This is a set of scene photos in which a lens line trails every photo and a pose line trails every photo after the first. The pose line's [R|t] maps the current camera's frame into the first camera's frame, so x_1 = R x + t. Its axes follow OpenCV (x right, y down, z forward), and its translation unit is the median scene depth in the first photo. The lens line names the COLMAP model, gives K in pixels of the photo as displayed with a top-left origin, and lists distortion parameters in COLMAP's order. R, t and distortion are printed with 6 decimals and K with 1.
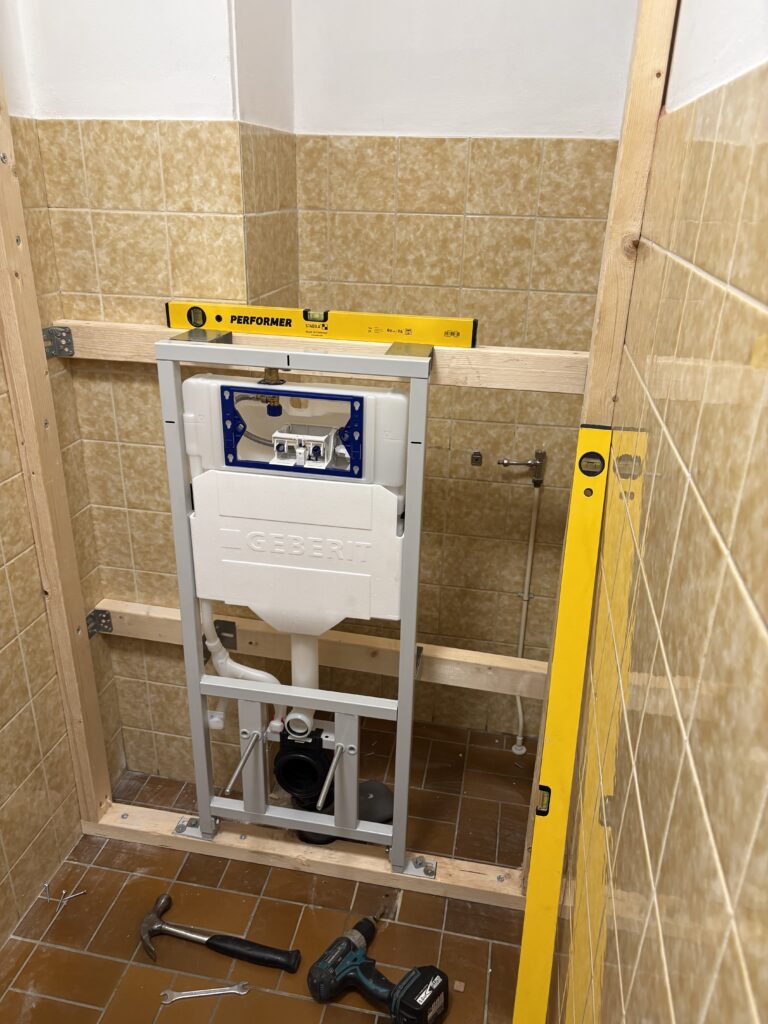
lens RADIAL K [[789.4, 0, 387.4], [0, 789.4, 510.3], [0, 0, 1]] dist [0.054678, -0.048127]
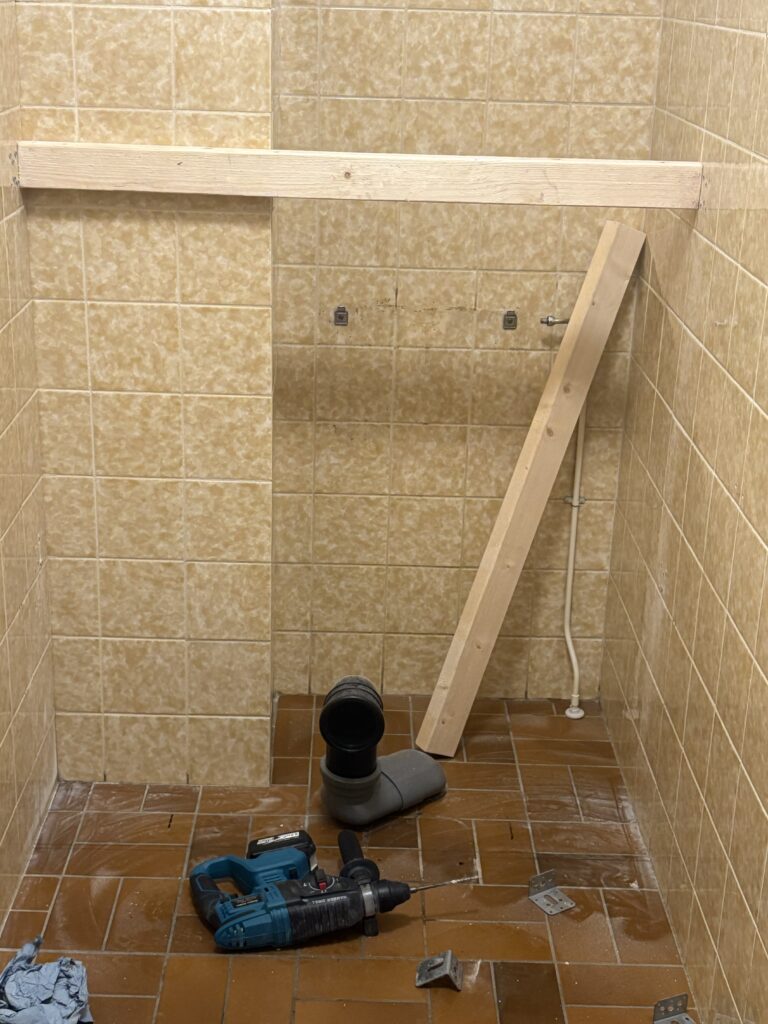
lens RADIAL K [[1531.2, 0, 383.4], [0, 1531.2, 509.1], [0, 0, 1]] dist [0.075438, 0.000000]
pose [[0.978403, -0.061925, 0.197214, -0.344062], [0.072813, 0.996169, -0.048438, 0.198836], [-0.193459, 0.061752, 0.979163, -0.481719]]
